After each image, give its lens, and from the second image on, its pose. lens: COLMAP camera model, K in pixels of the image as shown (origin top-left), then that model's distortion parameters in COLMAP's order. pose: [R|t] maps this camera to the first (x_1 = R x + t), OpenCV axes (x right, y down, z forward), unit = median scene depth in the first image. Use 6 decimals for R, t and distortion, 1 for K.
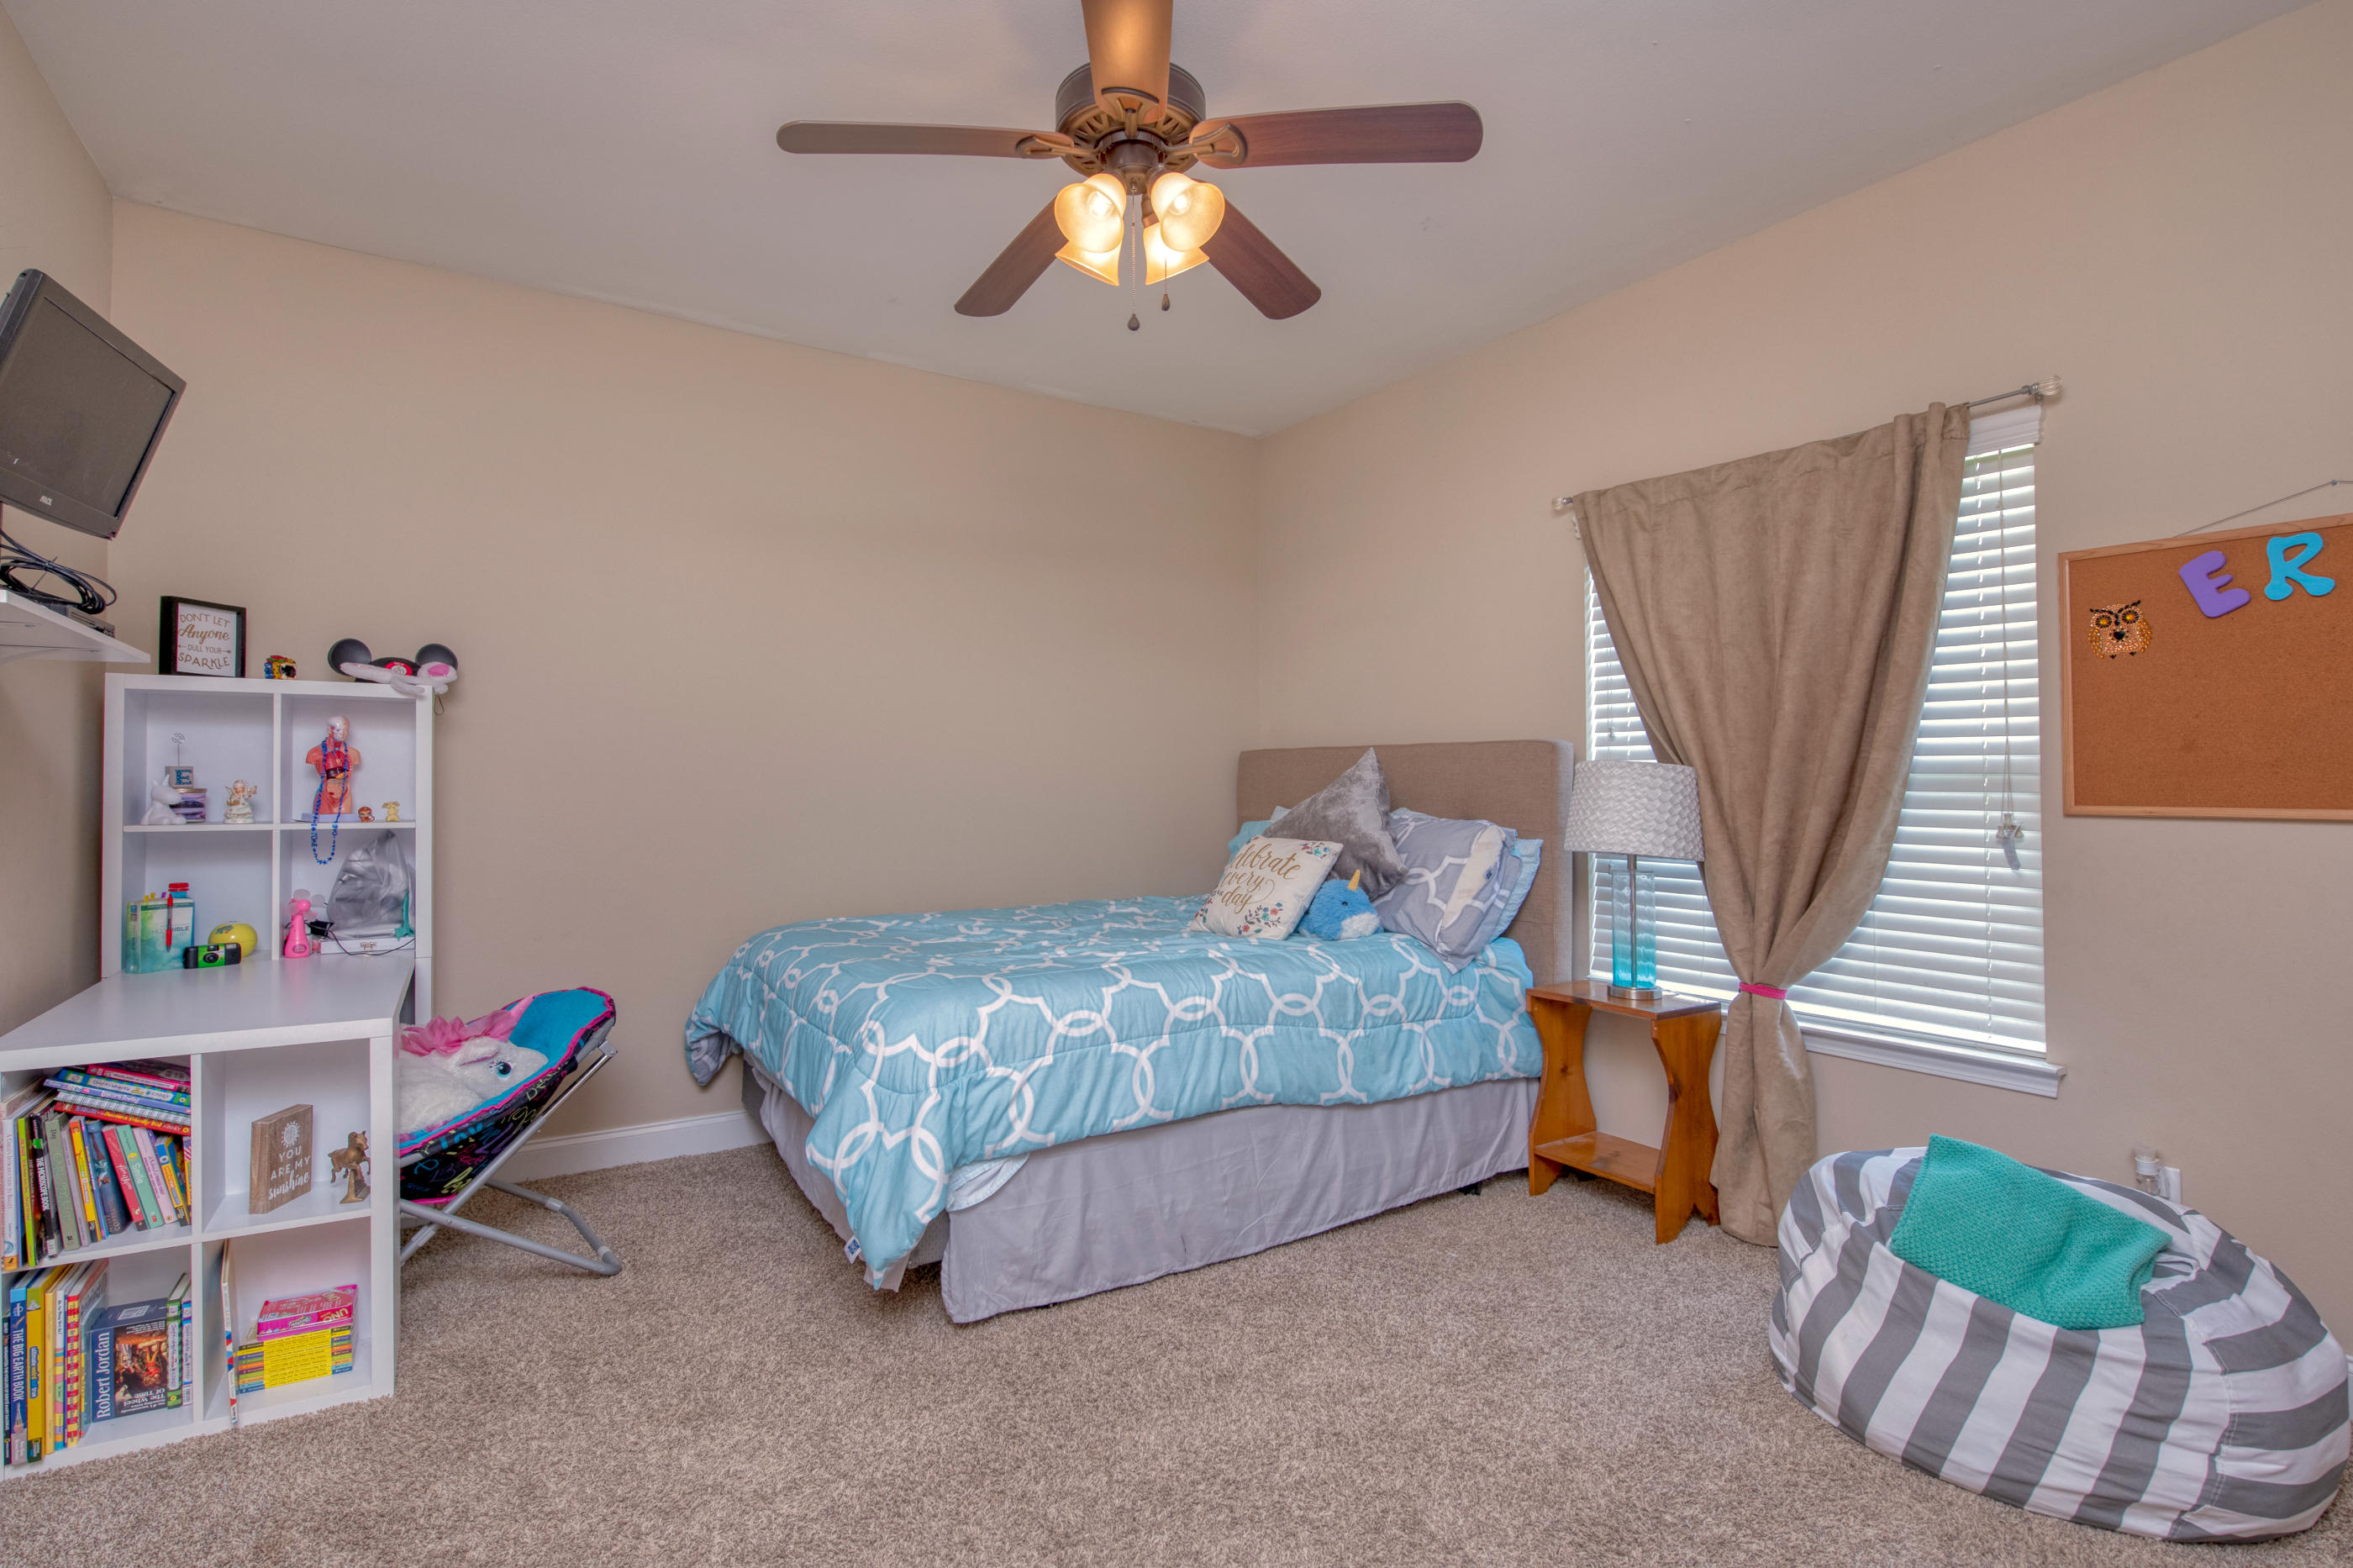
lens RADIAL K [[1120.3, 0, 1176.0], [0, 1120.3, 763.2], [0, 0, 1]] dist [0.000799, 0.000649]
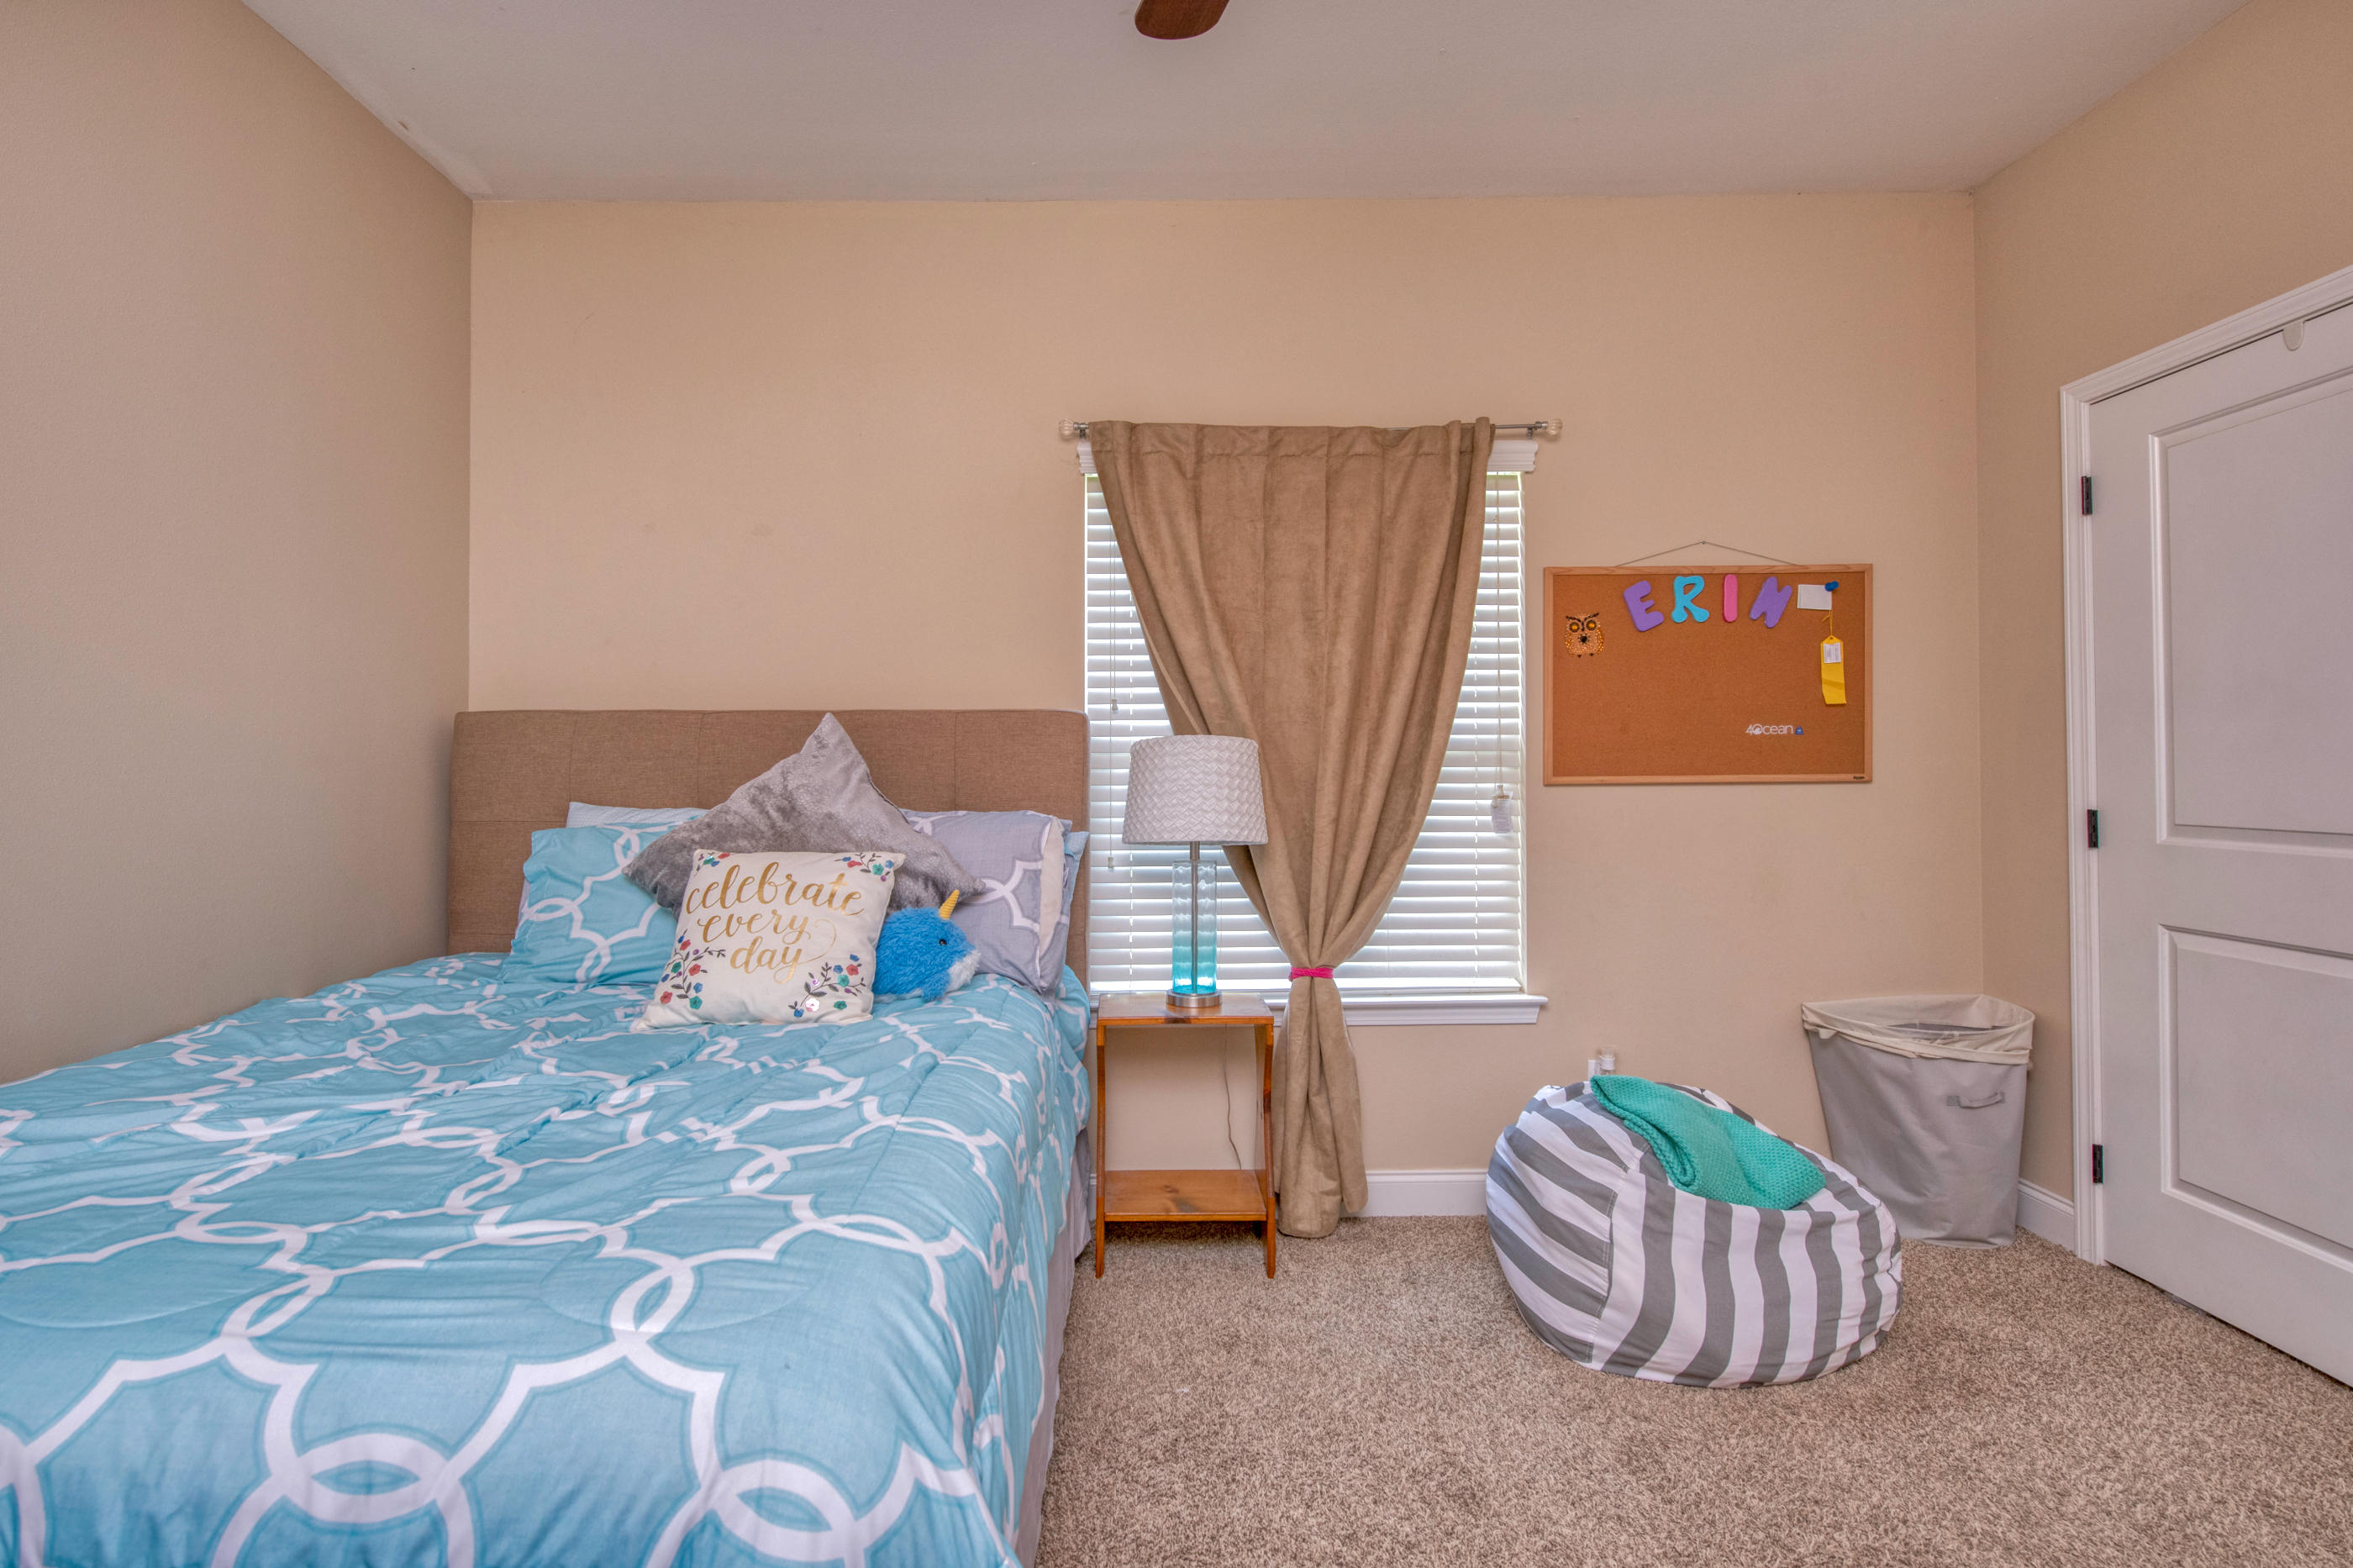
lens RADIAL K [[1131.6, 0, 1174.0], [0, 1131.6, 738.0], [0, 0, 1]] dist [-0.002485, 0.000015]
pose [[0.554467, 0.013039, 0.832103, -0.372467], [-0.004750, 0.999911, -0.012503, 0.010915], [-0.832192, 0.002980, 0.554480, 0.559254]]
